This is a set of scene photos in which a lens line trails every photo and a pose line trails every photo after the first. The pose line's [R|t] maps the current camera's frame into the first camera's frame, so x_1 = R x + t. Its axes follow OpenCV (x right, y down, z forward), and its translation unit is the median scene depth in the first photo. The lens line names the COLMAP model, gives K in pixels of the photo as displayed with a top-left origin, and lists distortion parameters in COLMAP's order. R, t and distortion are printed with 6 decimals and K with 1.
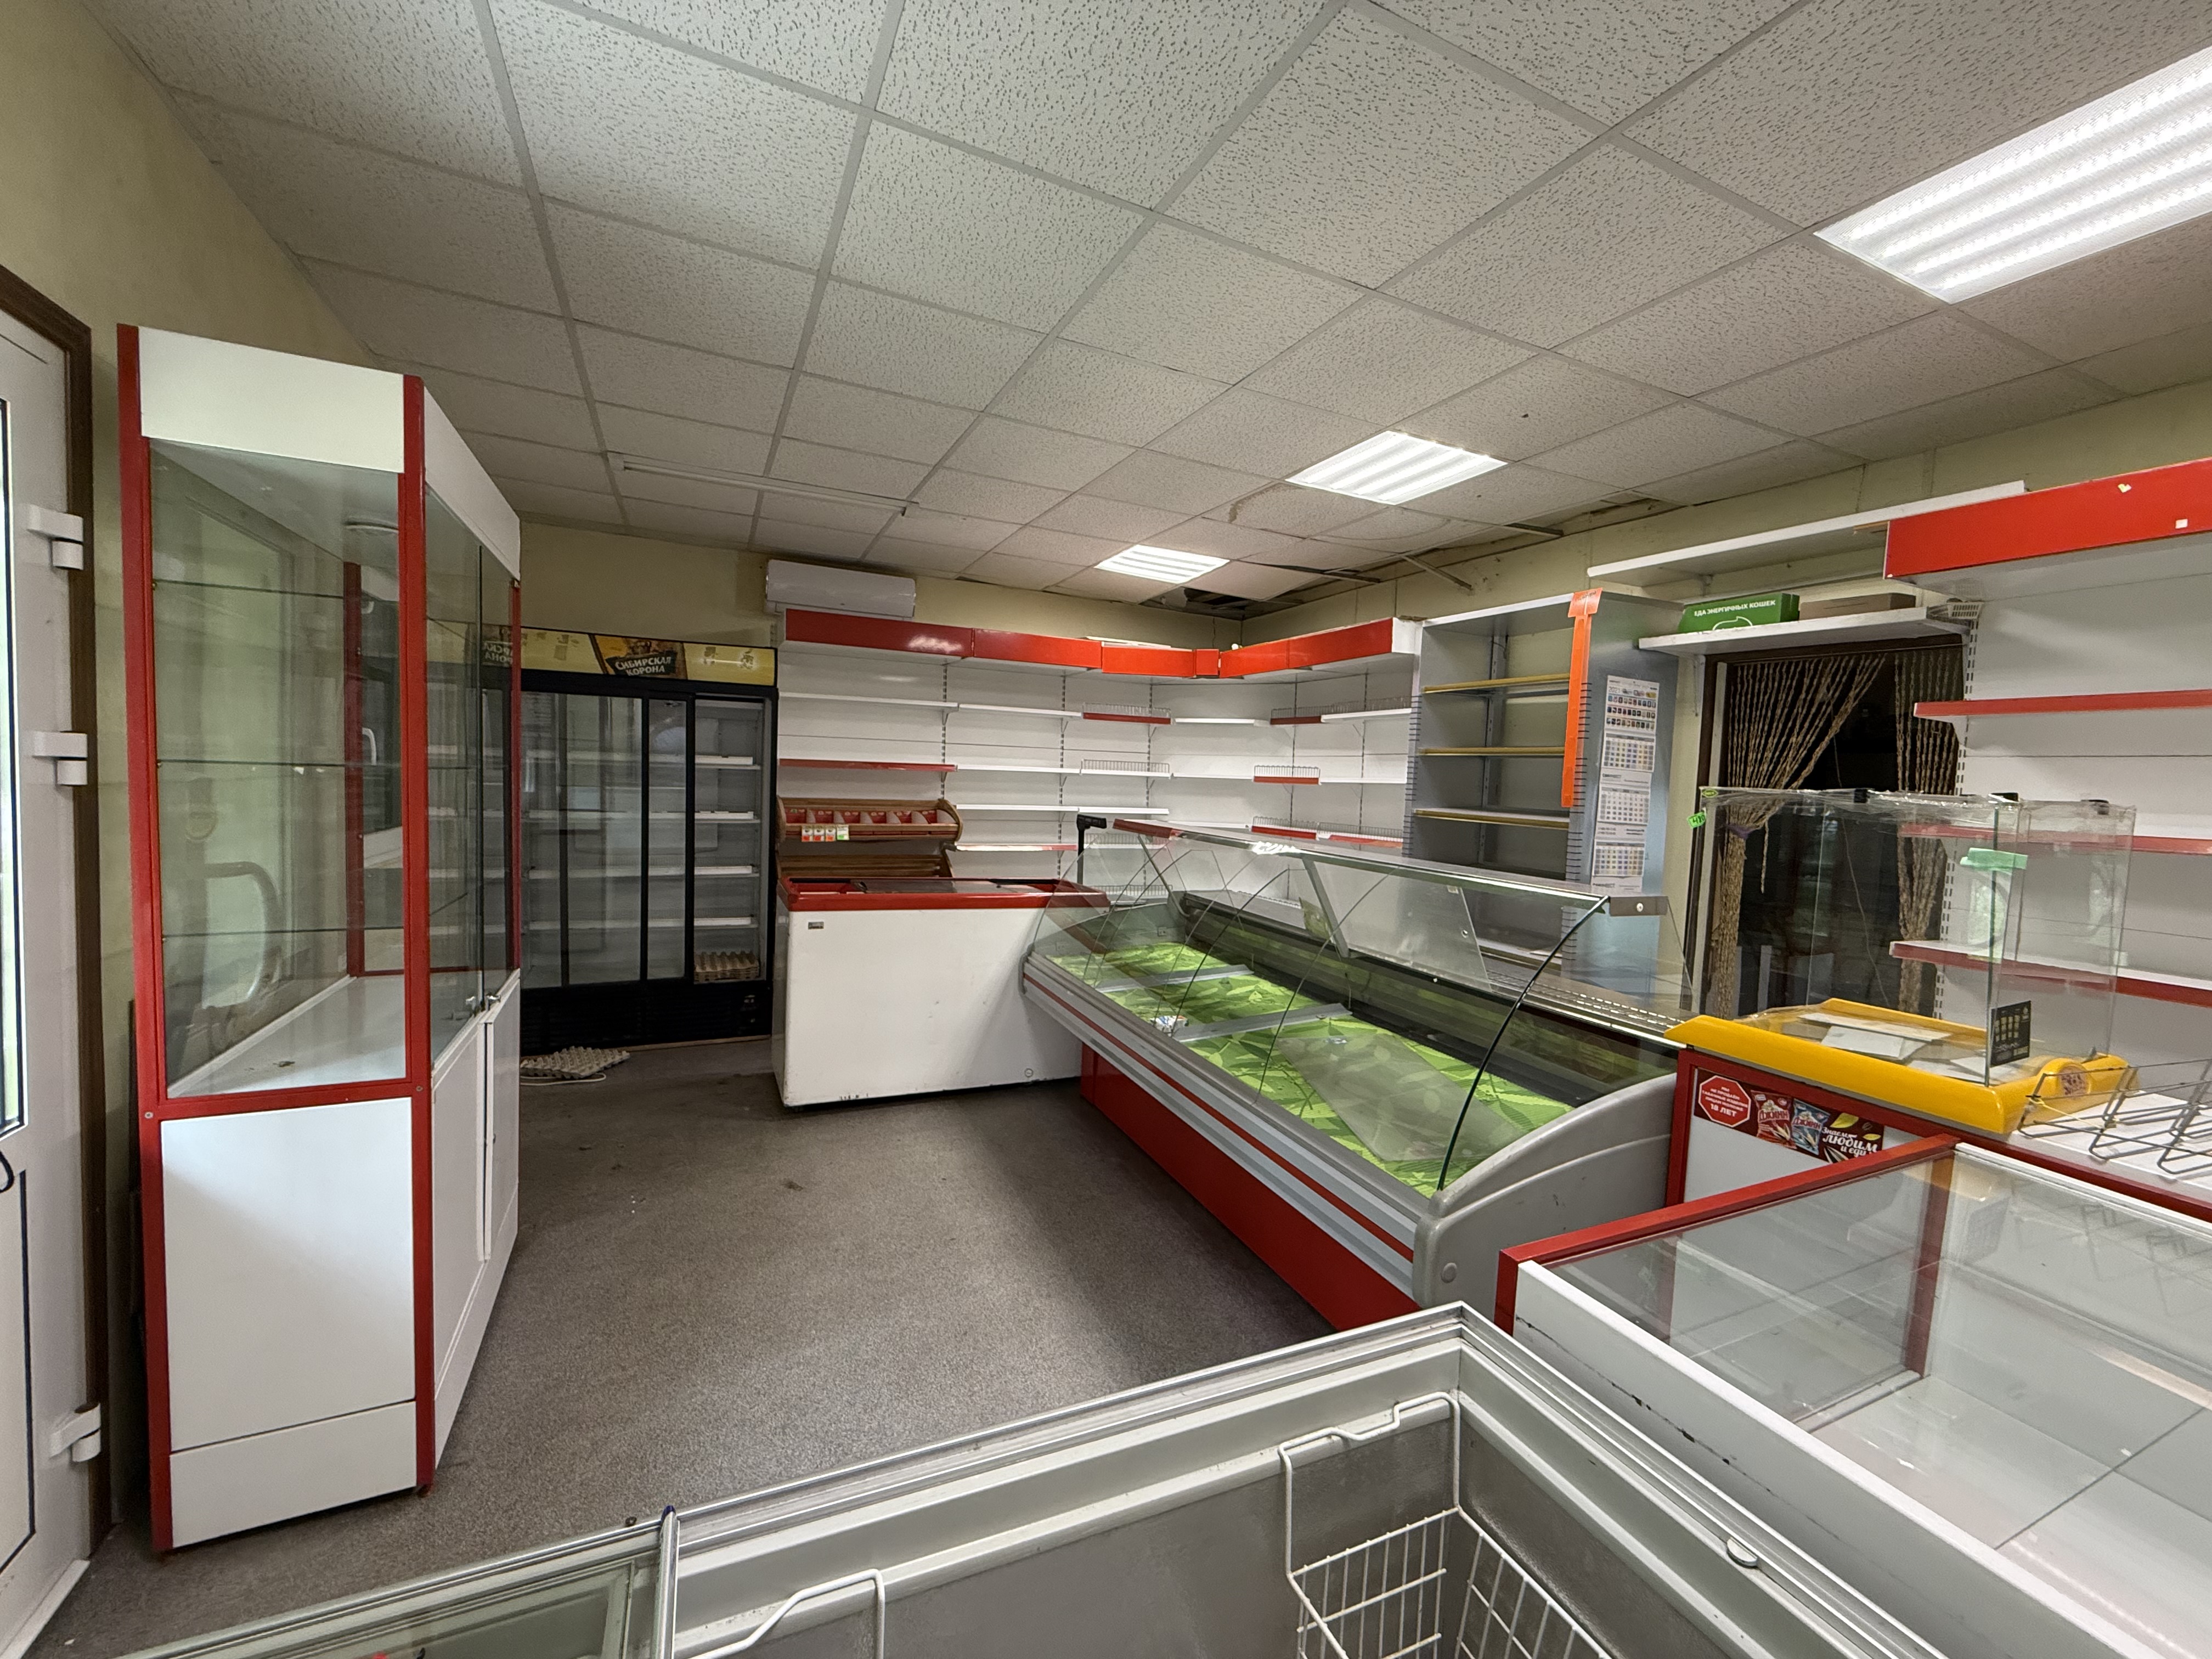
lens RADIAL K [[881.3, 0, 1098.7], [0, 881.3, 829.1], [0, 0, 1]] dist [0.001218, -0.000022]
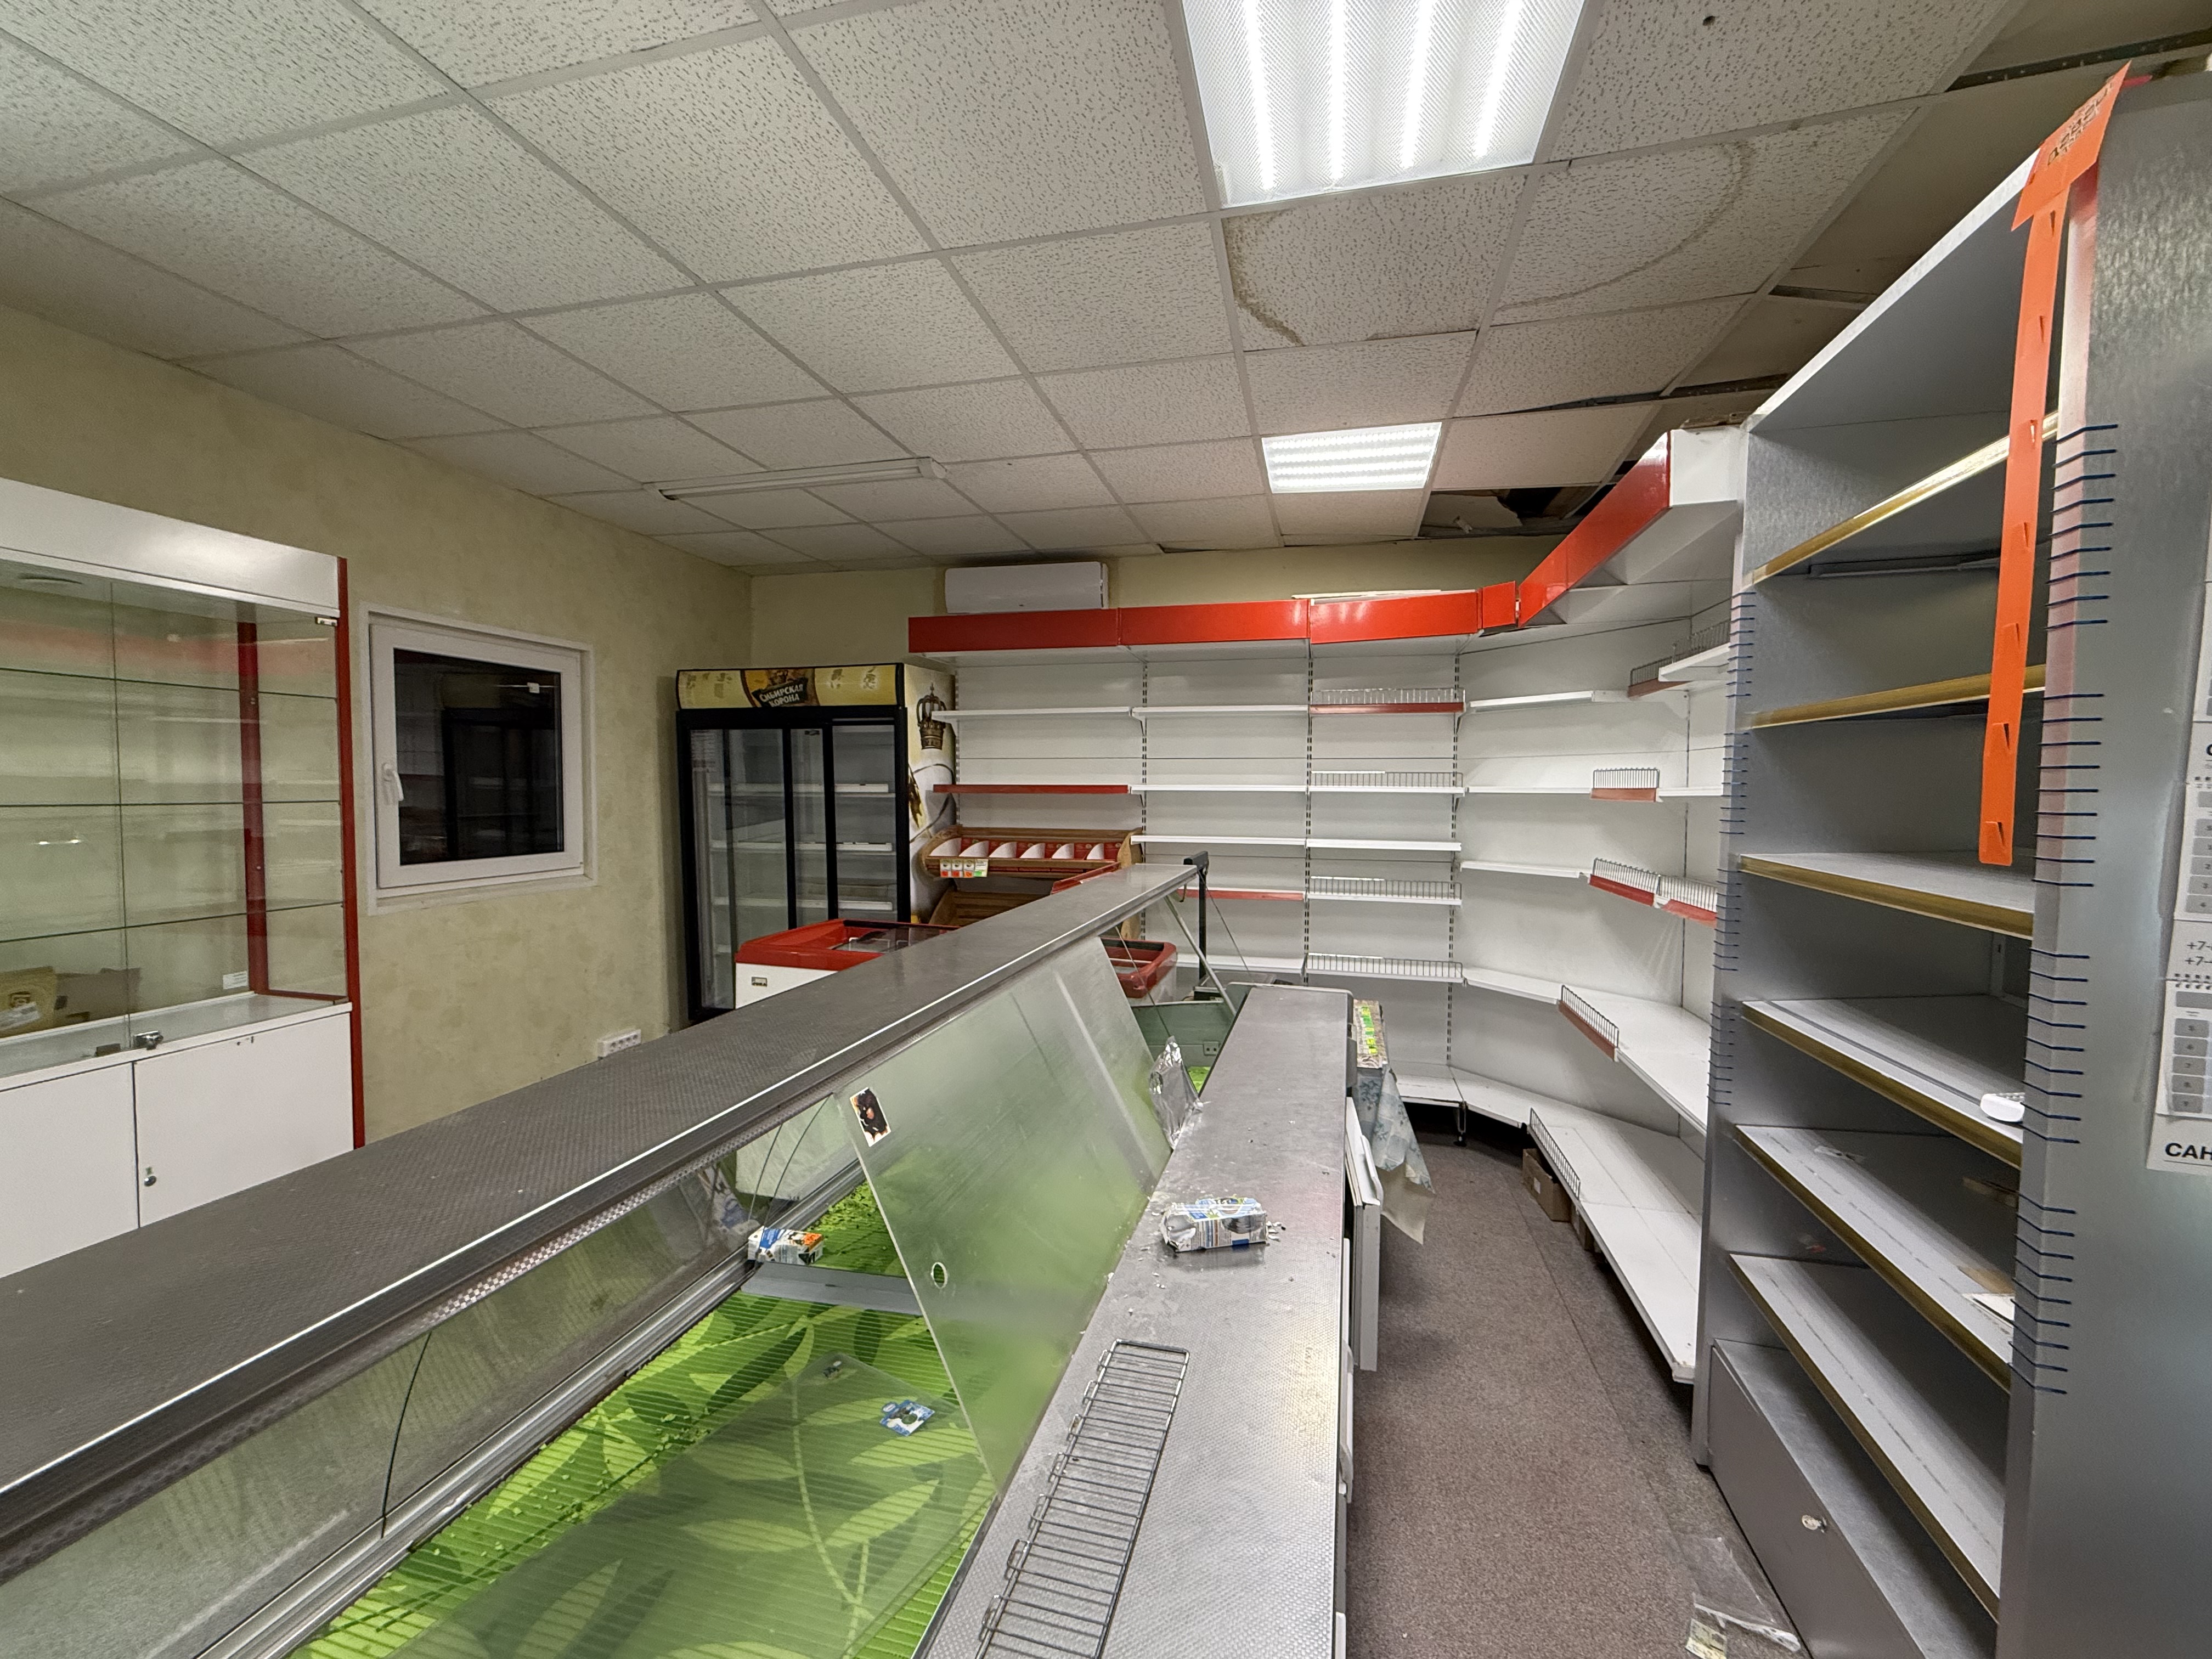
lens RADIAL K [[878.9, 0, 1100.2], [0, 878.9, 825.5], [0, 0, 1]] dist [0.000961, -0.000390]
pose [[0.772560, -0.002625, -0.634937, 0.381741], [-0.018162, 0.999491, -0.026231, -0.019250], [0.634682, 0.031797, 0.772119, 0.457368]]
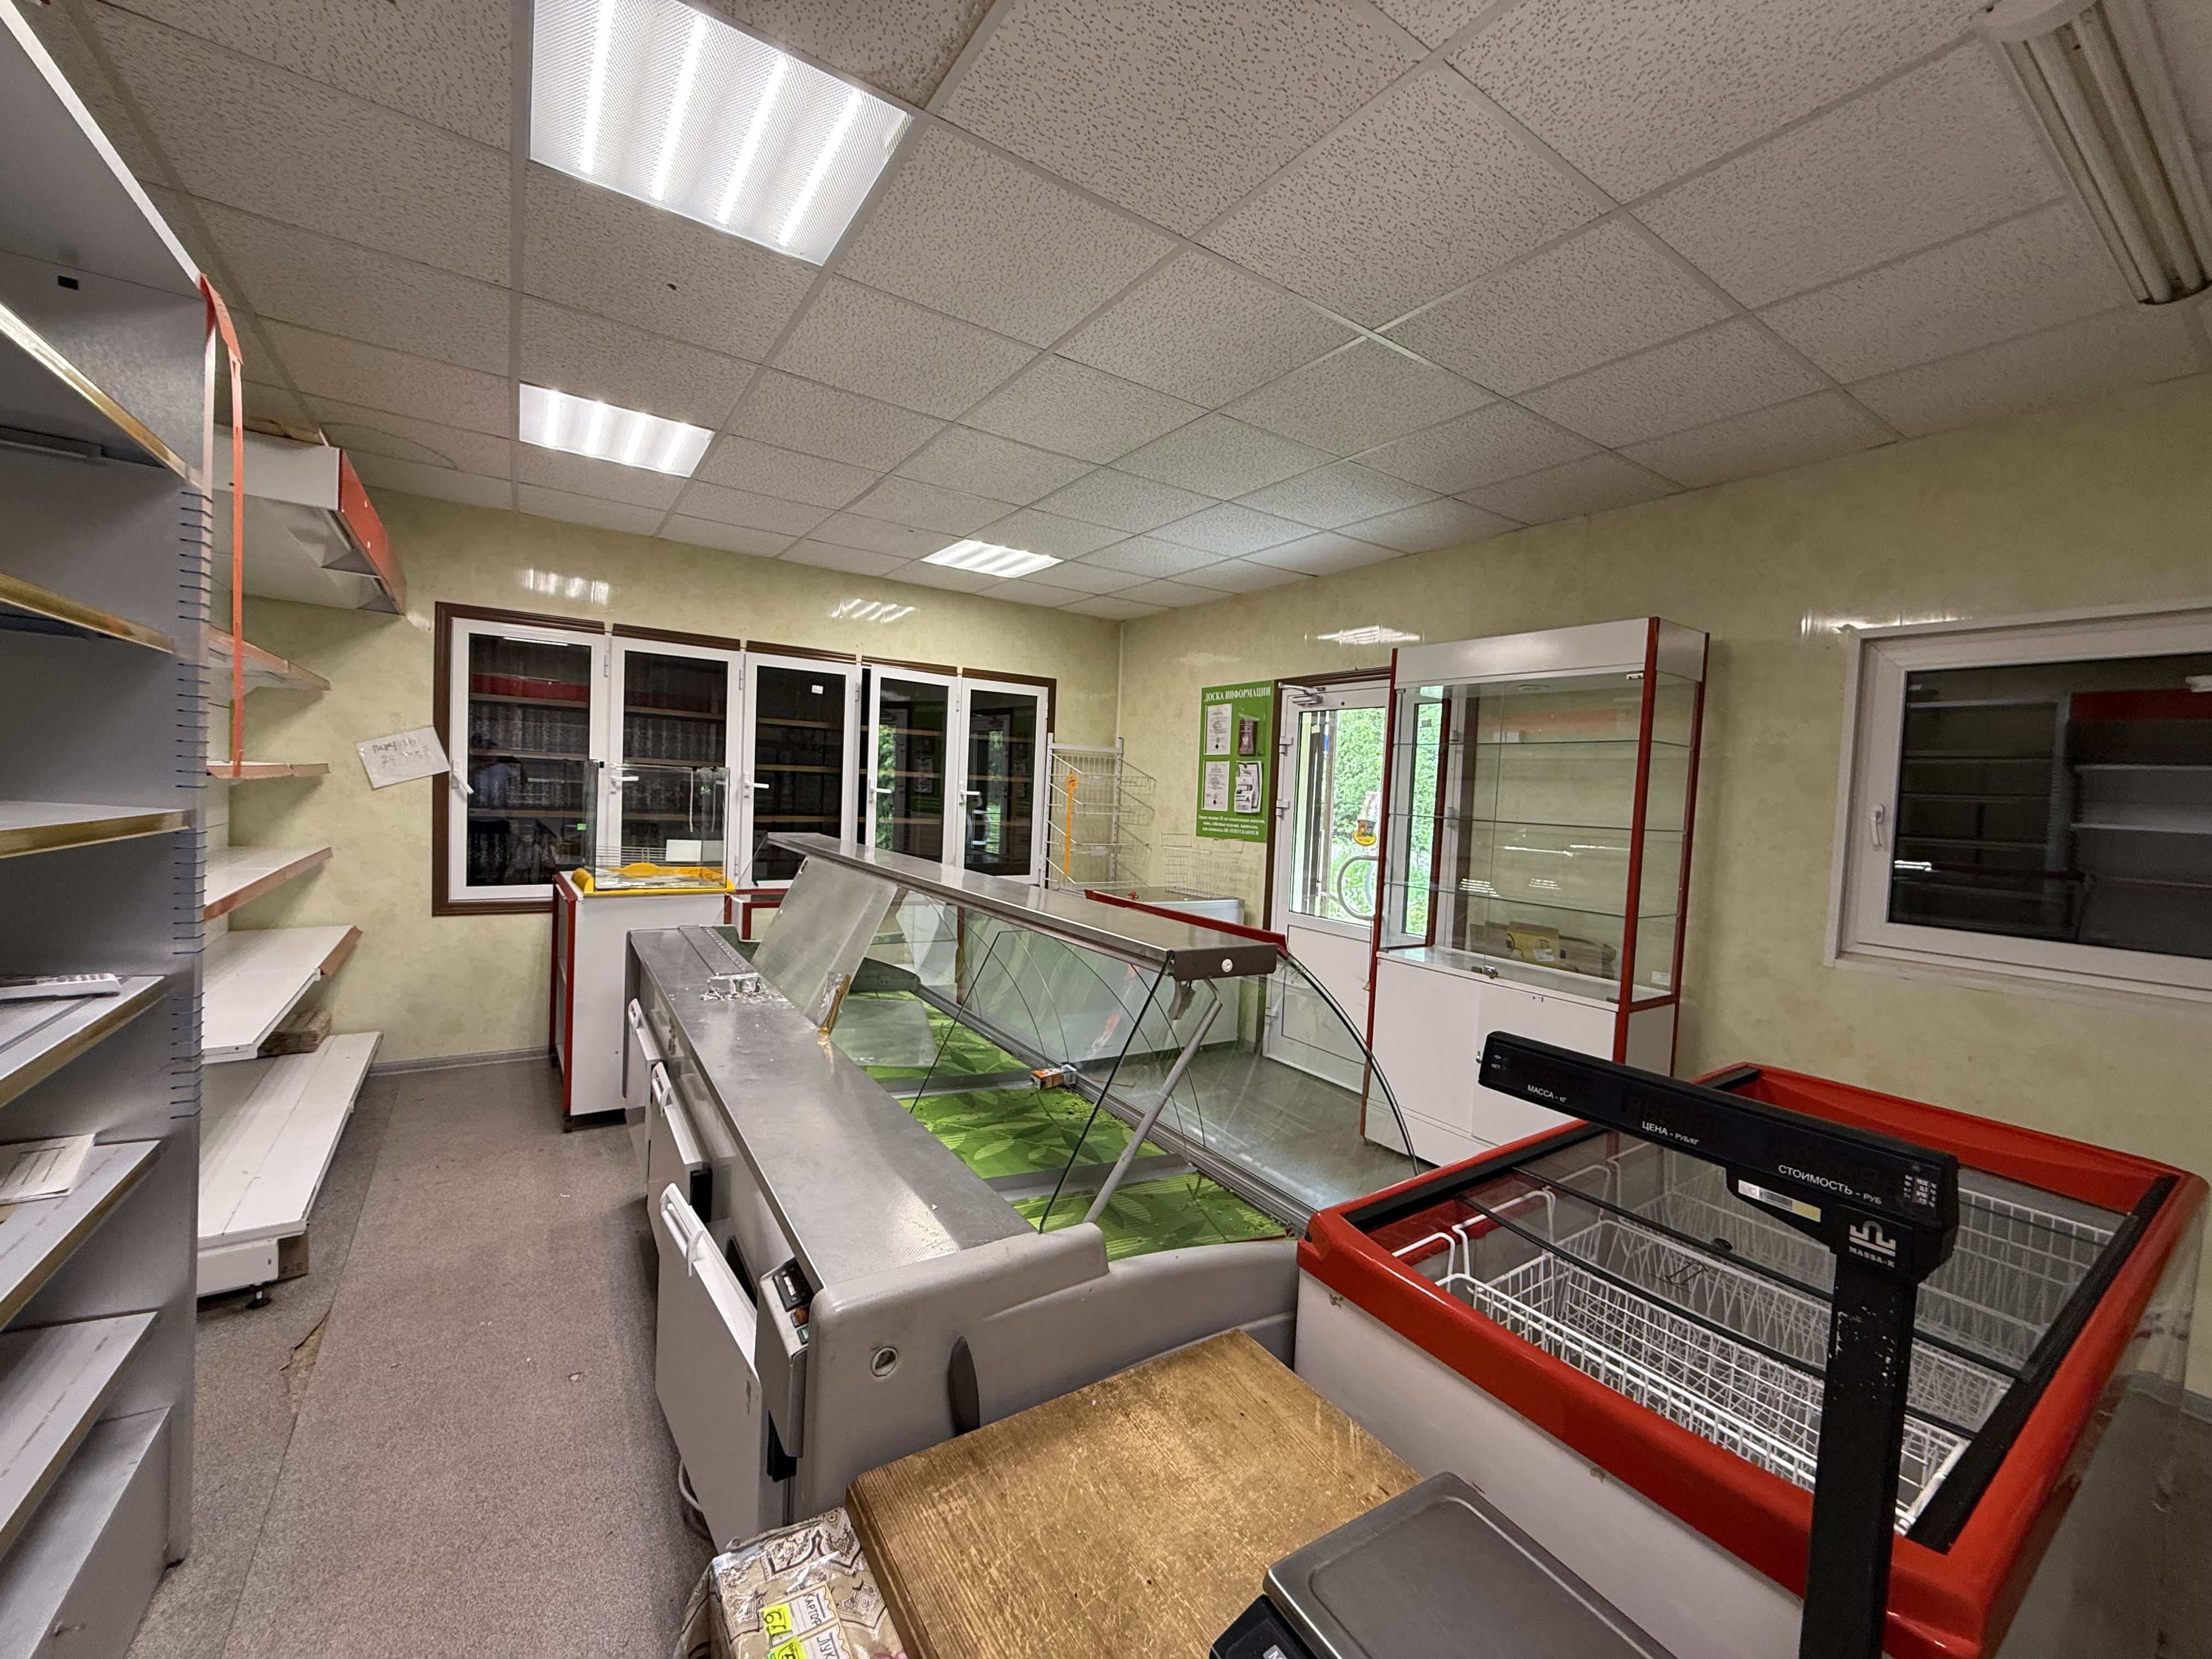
lens RADIAL K [[881.3, 0, 1098.7], [0, 881.3, 829.1], [0, 0, 1]] dist [0.001218, -0.000022]
pose [[-0.983609, -0.081206, -0.160993, 0.127878], [-0.097765, 0.990397, 0.097749, -0.068872], [0.151509, 0.111886, -0.982103, 1.199928]]
